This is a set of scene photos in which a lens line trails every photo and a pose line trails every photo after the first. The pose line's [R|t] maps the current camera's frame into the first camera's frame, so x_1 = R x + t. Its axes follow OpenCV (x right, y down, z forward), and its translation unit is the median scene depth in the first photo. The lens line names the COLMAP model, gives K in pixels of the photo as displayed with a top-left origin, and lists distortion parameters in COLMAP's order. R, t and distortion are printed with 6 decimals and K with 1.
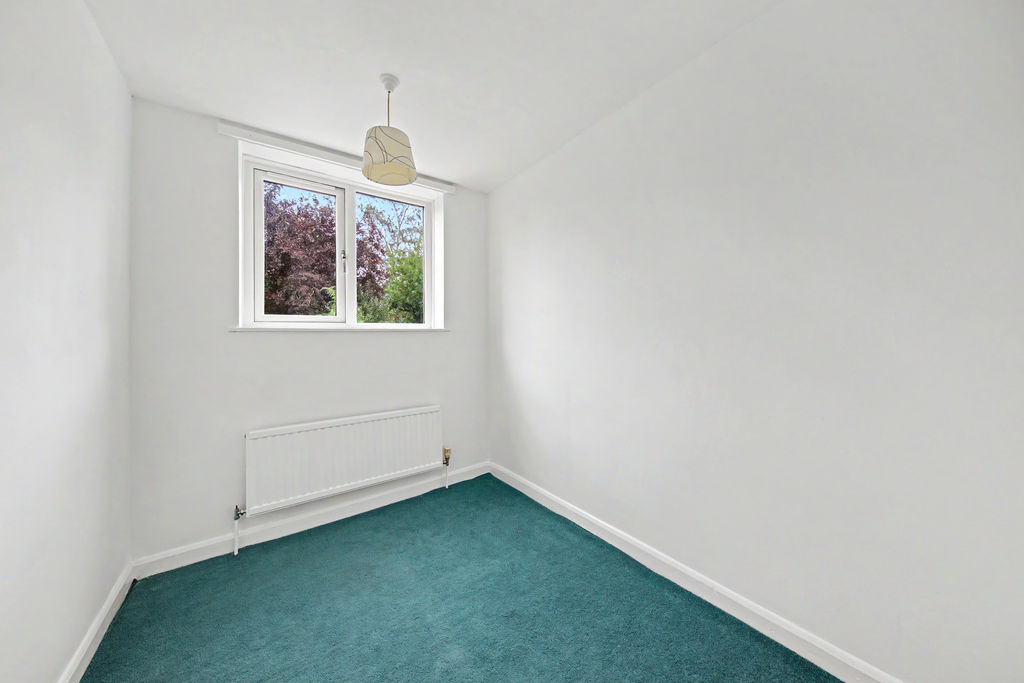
lens RADIAL K [[335.3, 0, 513.6], [0, 335.3, 336.5], [0, 0, 1]] dist [-0.000817, -0.000140]
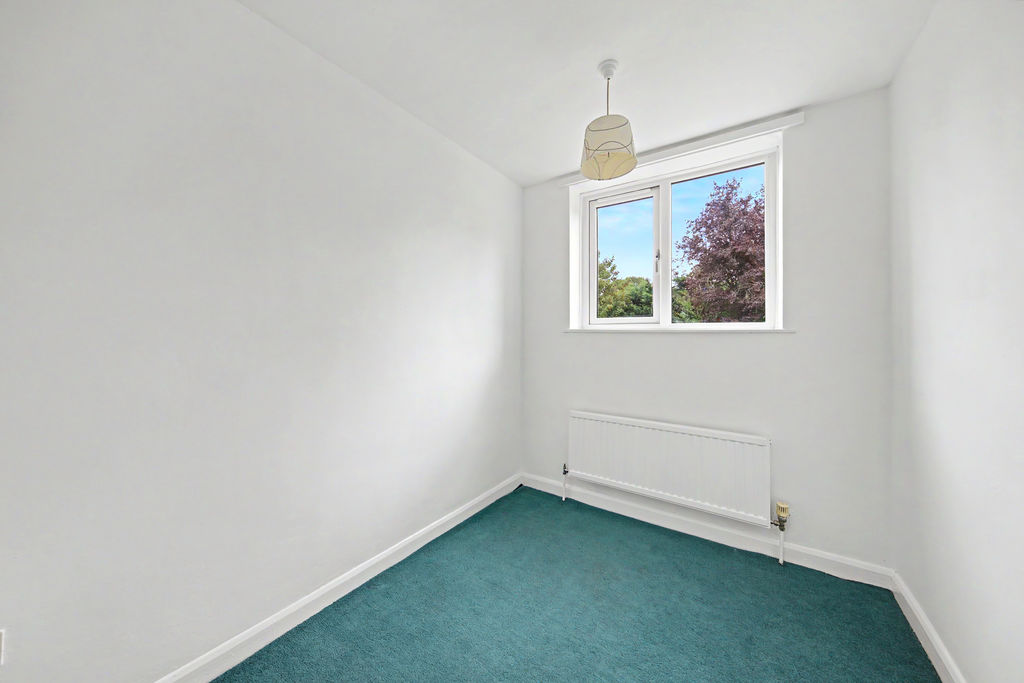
lens RADIAL K [[335.3, 0, 513.6], [0, 335.3, 336.5], [0, 0, 1]] dist [-0.000817, -0.000140]
pose [[0.350579, 0.019509, -0.936330, 0.264719], [-0.015574, 0.999766, 0.015000, -0.012315], [0.936404, 0.009324, 0.350801, 0.271419]]
